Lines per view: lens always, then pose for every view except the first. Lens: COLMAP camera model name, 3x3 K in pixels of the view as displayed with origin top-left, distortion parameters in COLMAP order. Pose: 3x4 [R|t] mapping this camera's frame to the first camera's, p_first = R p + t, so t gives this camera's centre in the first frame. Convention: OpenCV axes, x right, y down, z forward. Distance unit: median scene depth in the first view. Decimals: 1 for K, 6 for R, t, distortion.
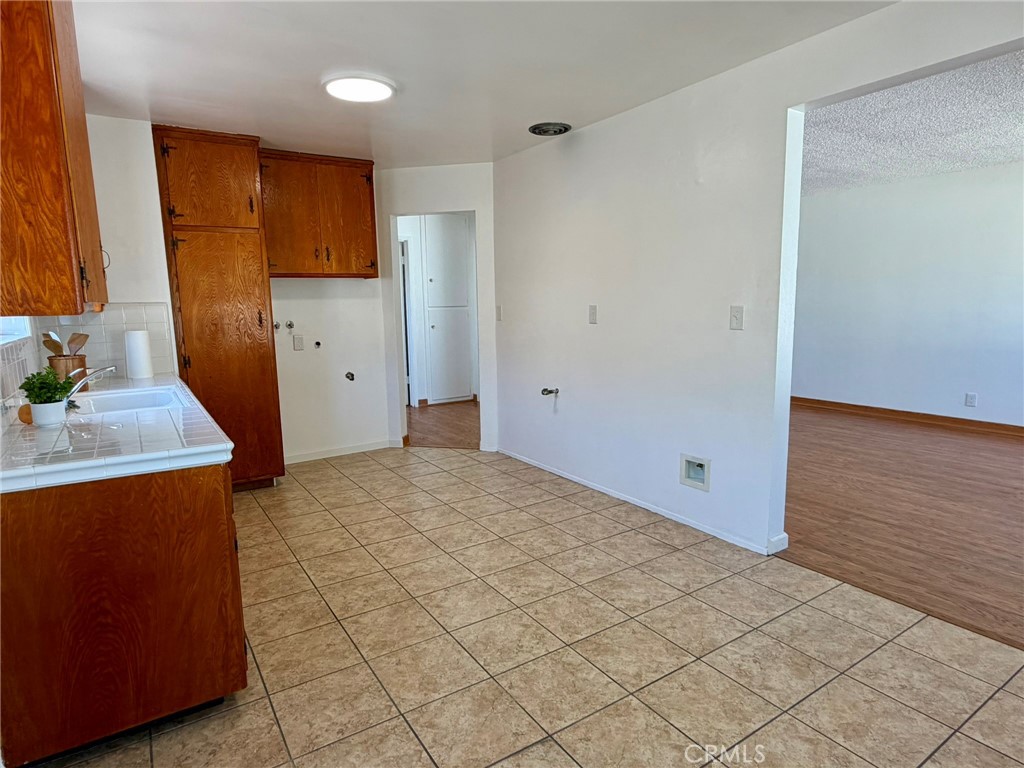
lens RADIAL K [[586.0, 0, 512.0], [0, 586.0, 384.0], [0, 0, 1]] dist [0.000554, 0.000049]
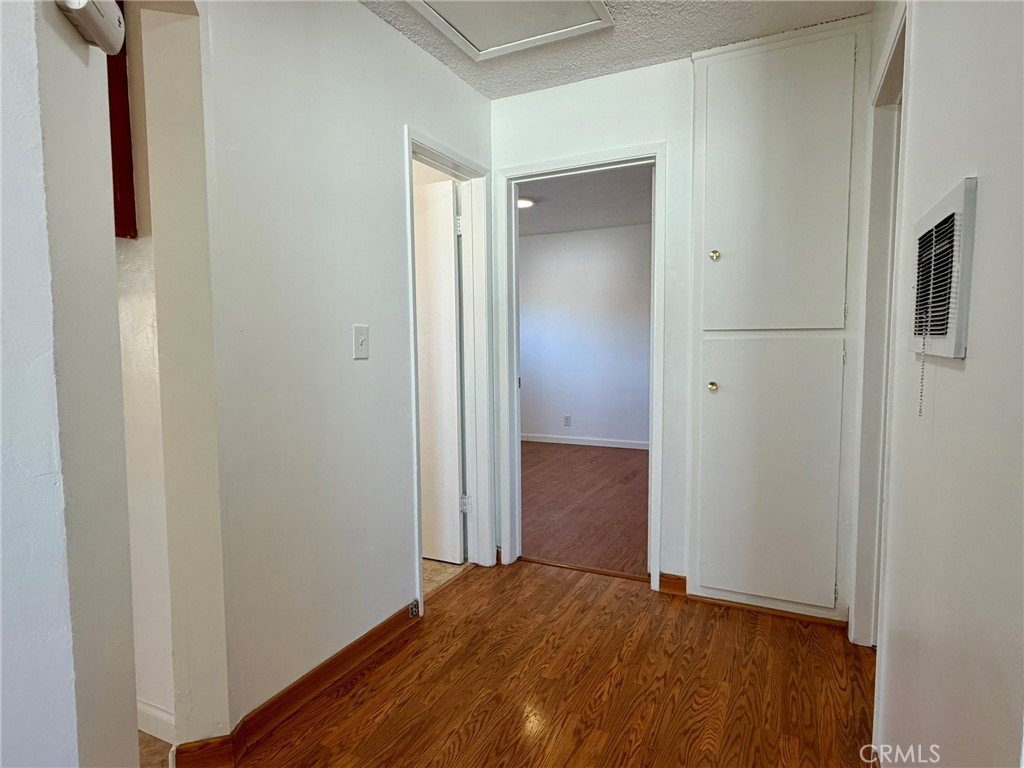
lens RADIAL K [[586.0, 0, 512.0], [0, 586.0, 384.0], [0, 0, 1]] dist [0.000554, 0.000049]
pose [[0.487817, 0.091102, -0.868179, 0.186465], [-0.124512, 0.991632, 0.034095, -0.157653], [0.864020, 0.091467, 0.495079, 1.167430]]
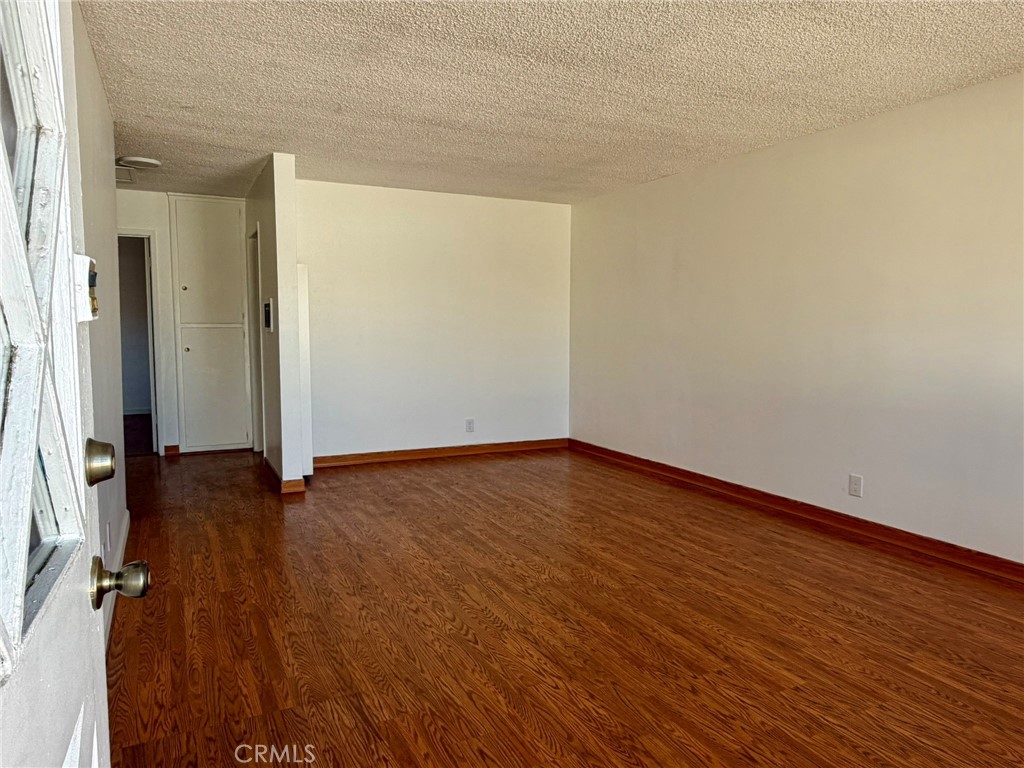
lens RADIAL K [[698.0, 0, 512.0], [0, 698.0, 384.0], [0, 0, 1]] dist [-0.003244, -0.001108]
pose [[0.991760, 0.030699, -0.124380, 0.638916], [-0.037753, 0.997786, -0.054754, -0.033074], [0.122424, 0.058999, 0.990723, 0.266950]]
